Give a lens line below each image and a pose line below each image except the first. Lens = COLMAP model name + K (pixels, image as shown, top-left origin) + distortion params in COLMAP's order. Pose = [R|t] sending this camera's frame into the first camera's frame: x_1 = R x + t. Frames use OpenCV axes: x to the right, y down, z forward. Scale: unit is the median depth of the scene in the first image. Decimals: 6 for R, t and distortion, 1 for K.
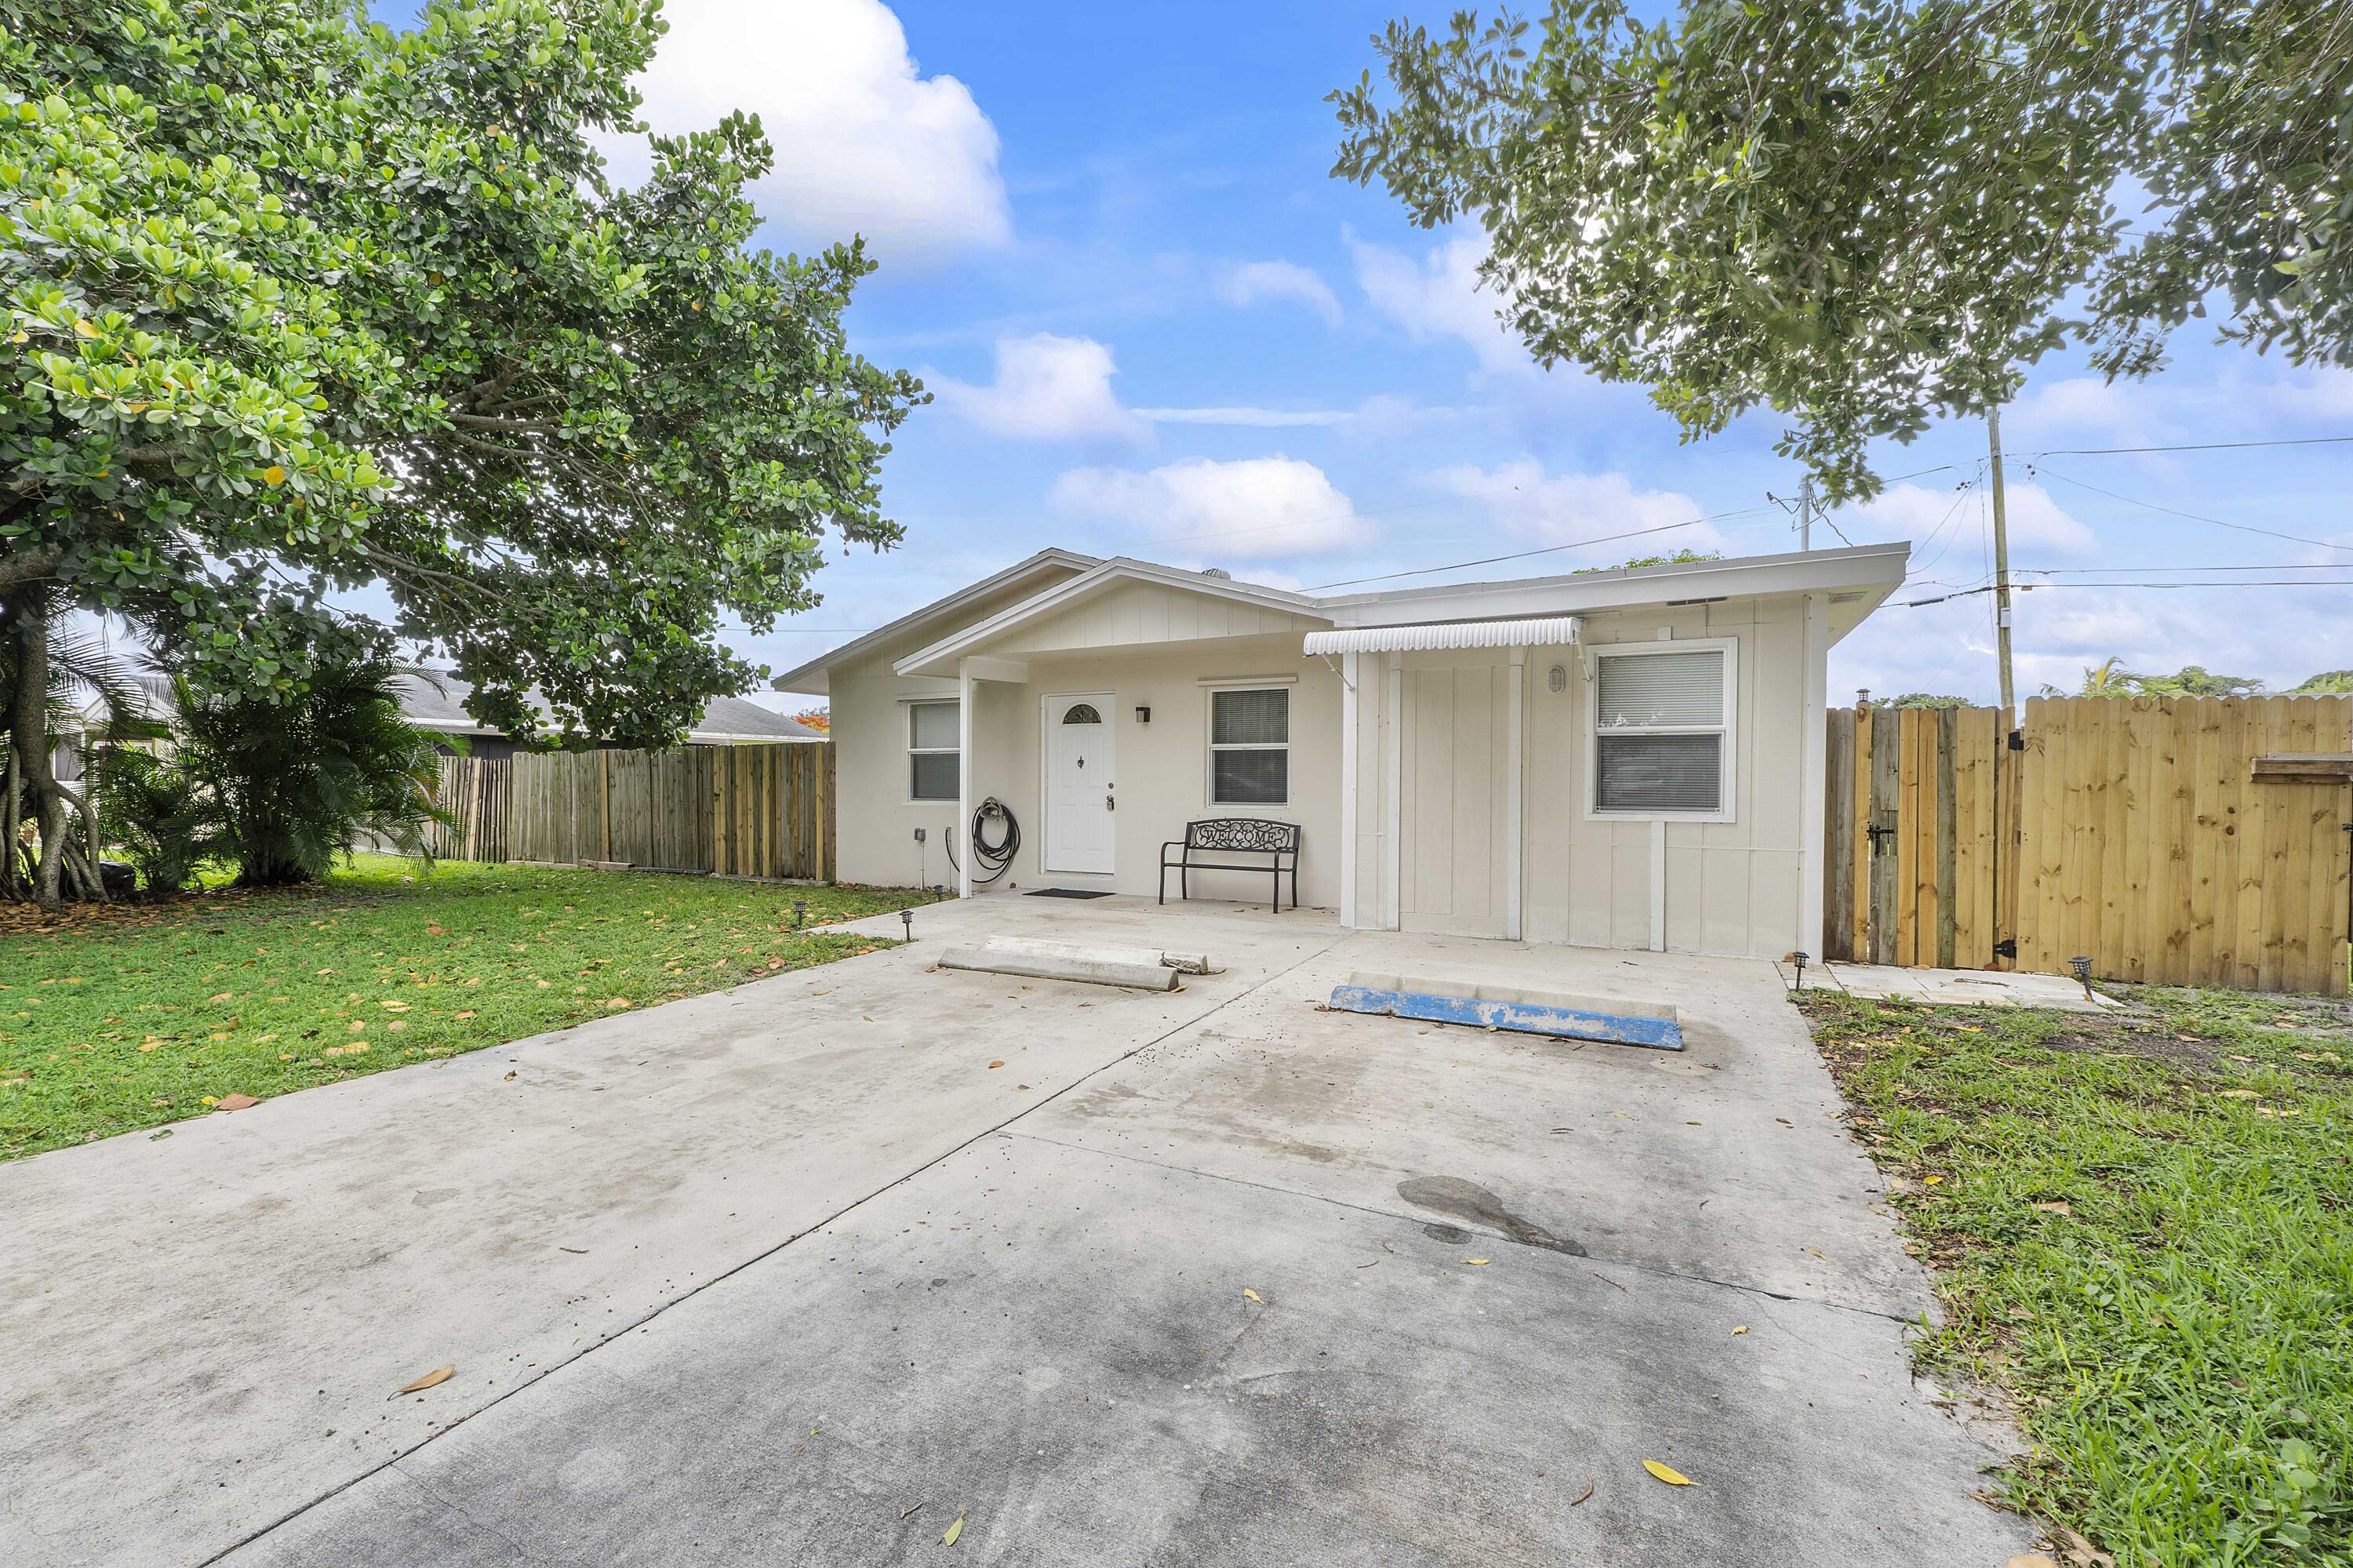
lens RADIAL K [[1000.0, 0, 1153.4], [0, 1000.0, 793.1], [0, 0, 1]] dist [-0.008580, 0.000077]
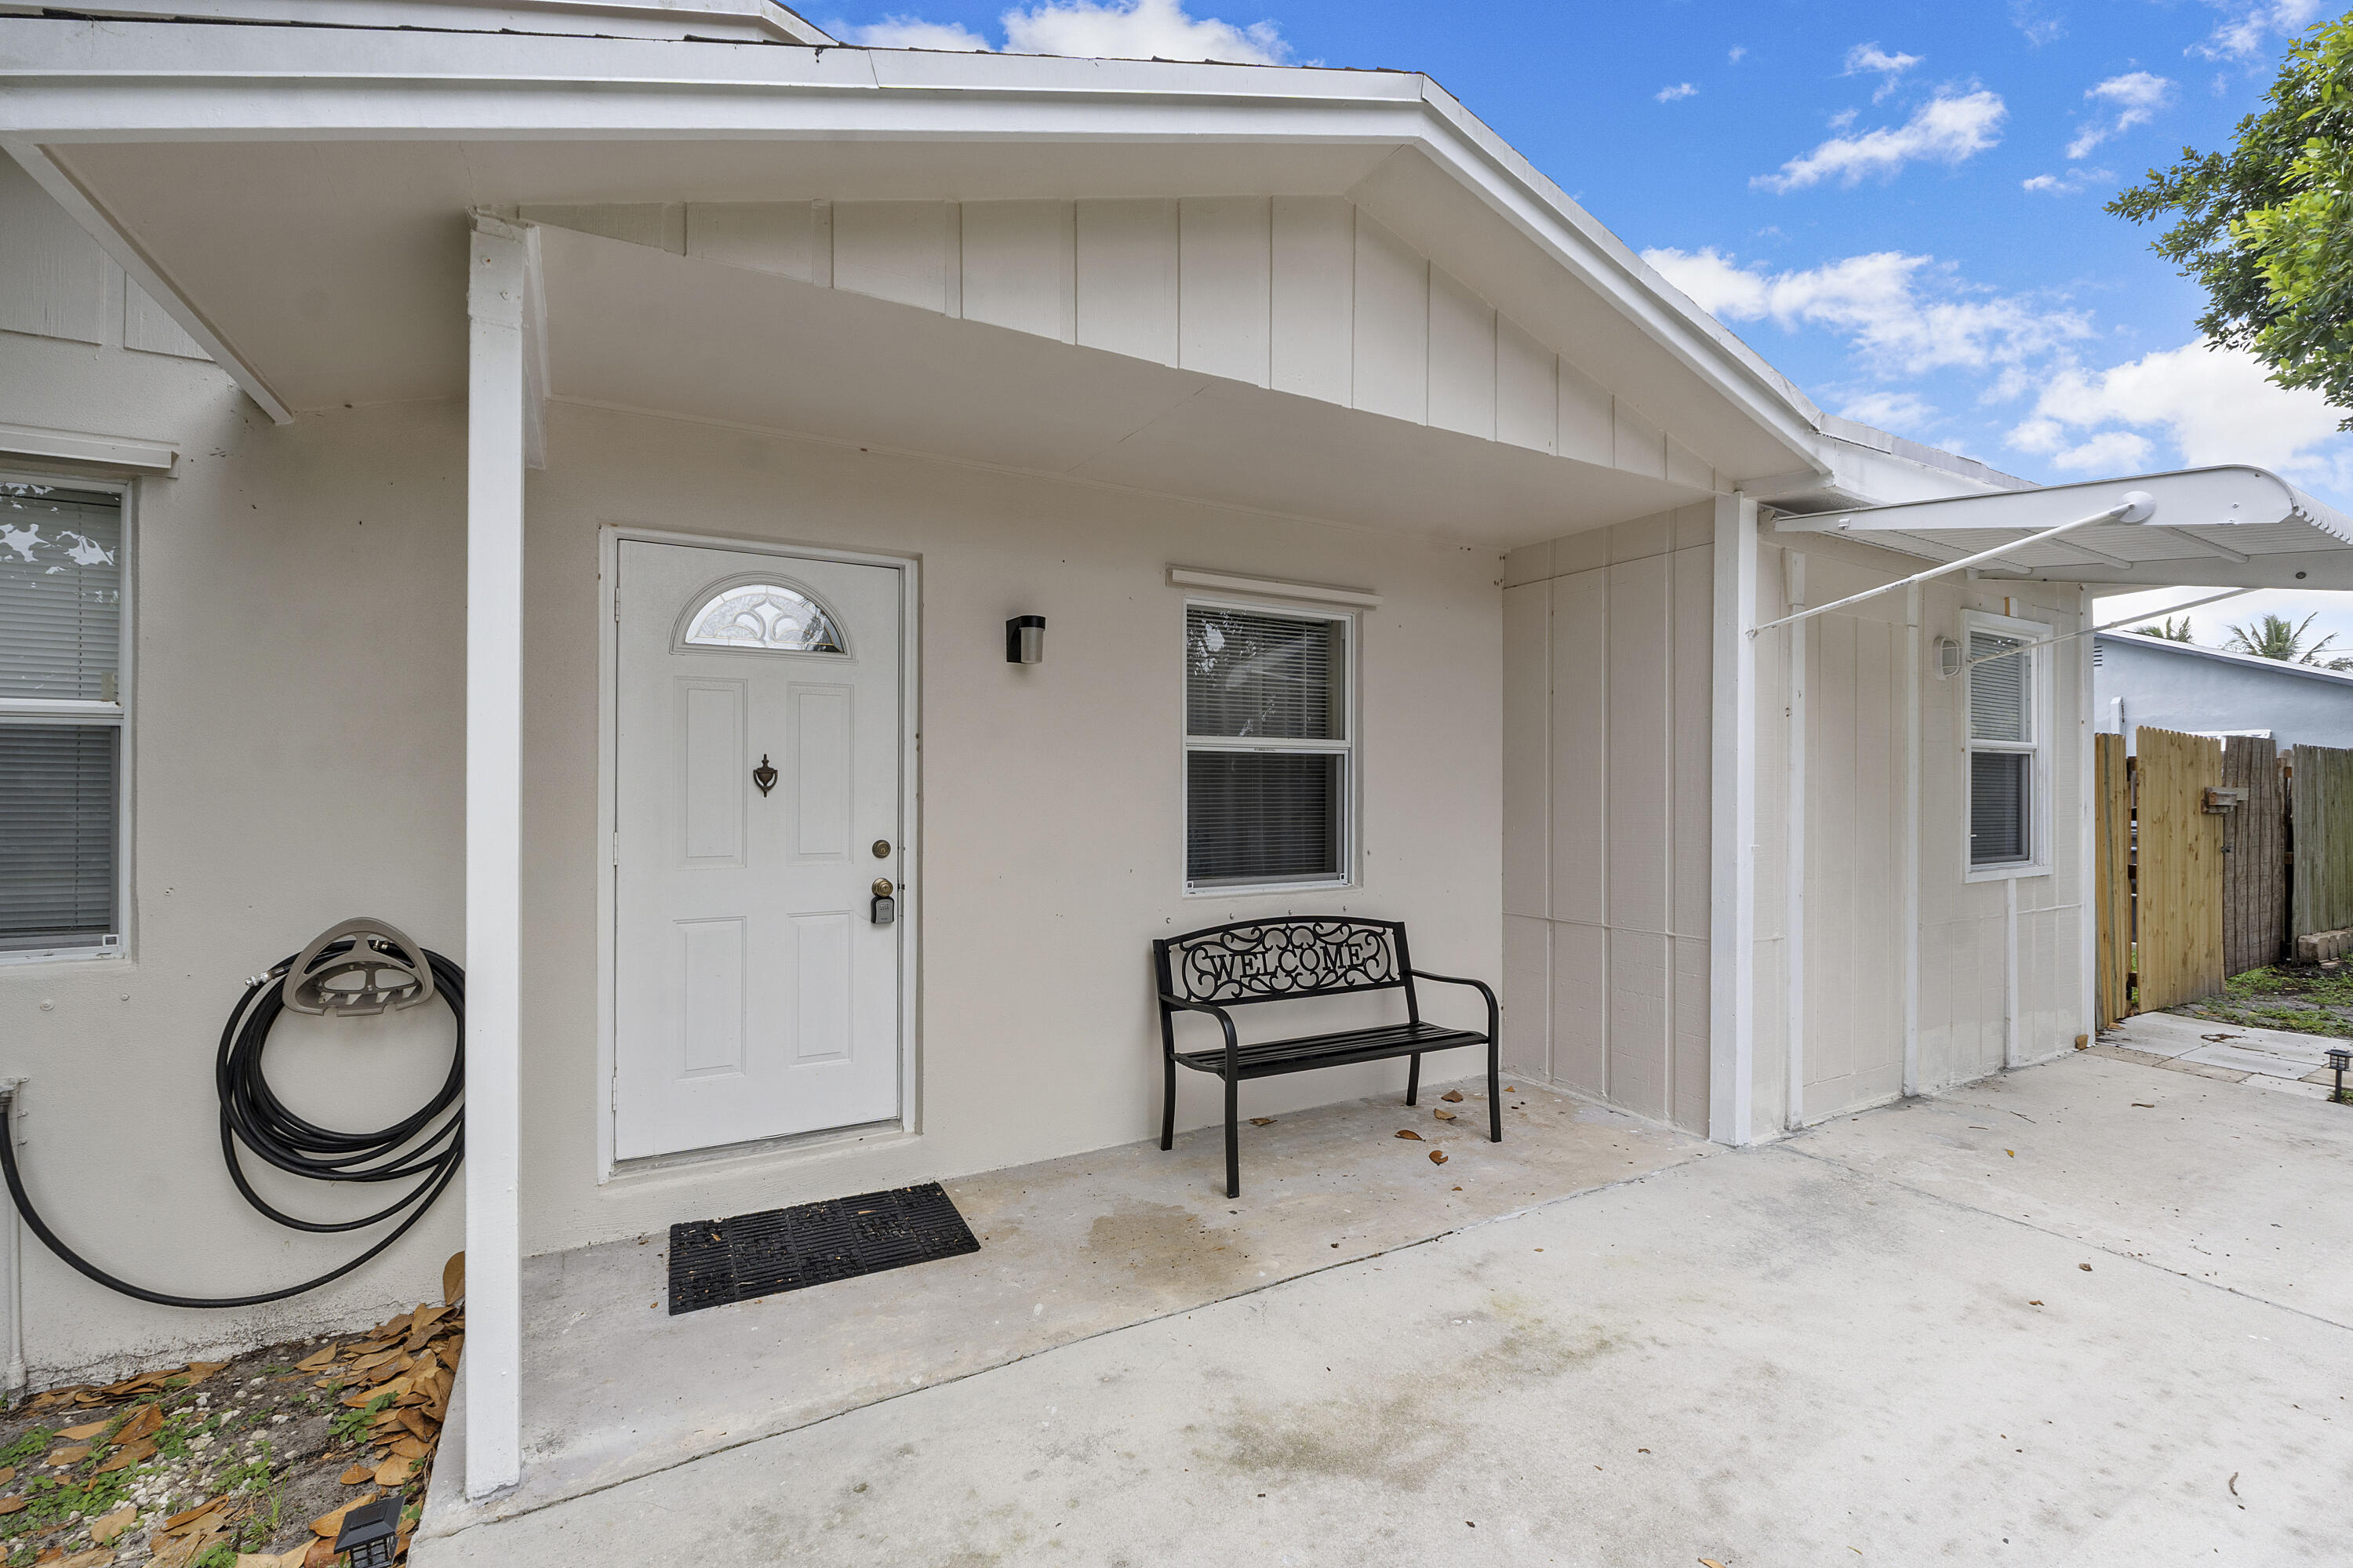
lens RADIAL K [[1000.0, 0, 1171.3], [0, 1000.0, 782.8], [0, 0, 1]] dist [-0.008580, 0.000077]
pose [[0.540202, 0.003622, 0.841527, -0.291248], [0.013150, 0.999832, -0.012745, -0.026276], [-0.841432, 0.017951, 0.540064, 0.813999]]
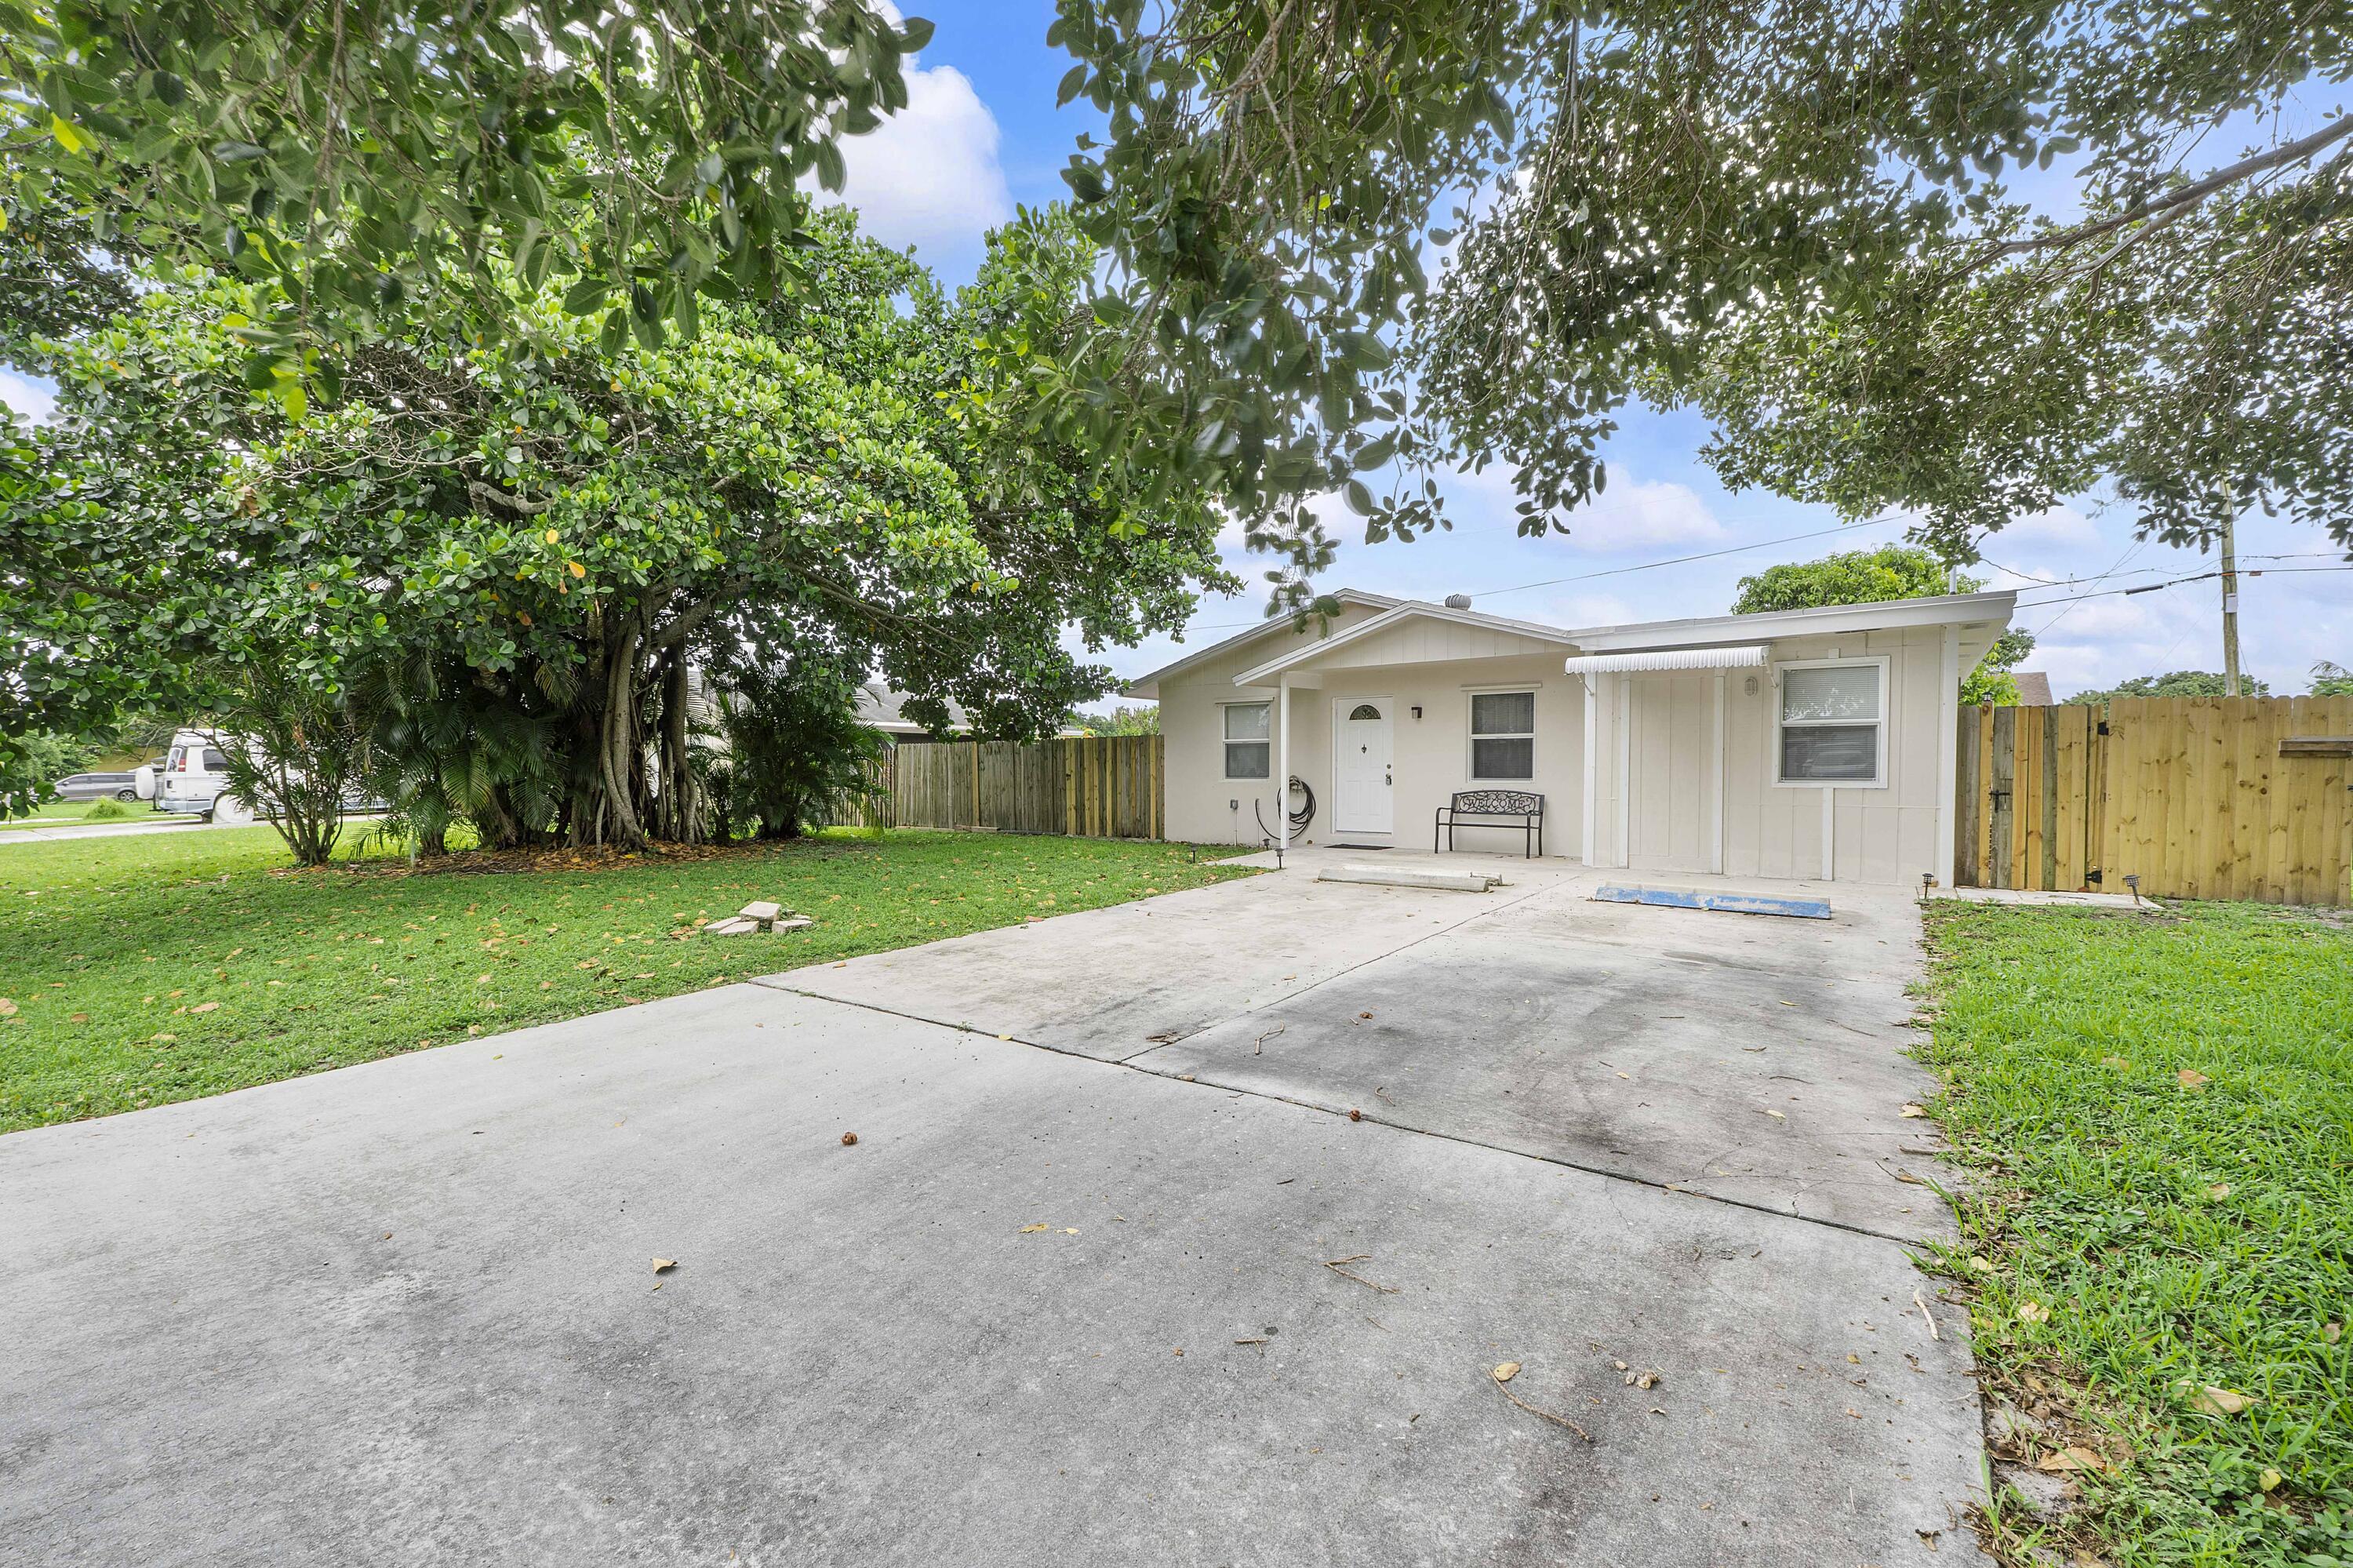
lens RADIAL K [[1000.0, 0, 1150.7], [0, 1000.0, 795.7], [0, 0, 1]] dist [-0.008580, 0.000077]
pose [[0.986915, 0.002433, -0.161224, -0.153759], [-0.000358, 0.999917, 0.012899, 0.015965], [0.161242, -0.012673, 0.986834, -0.393833]]
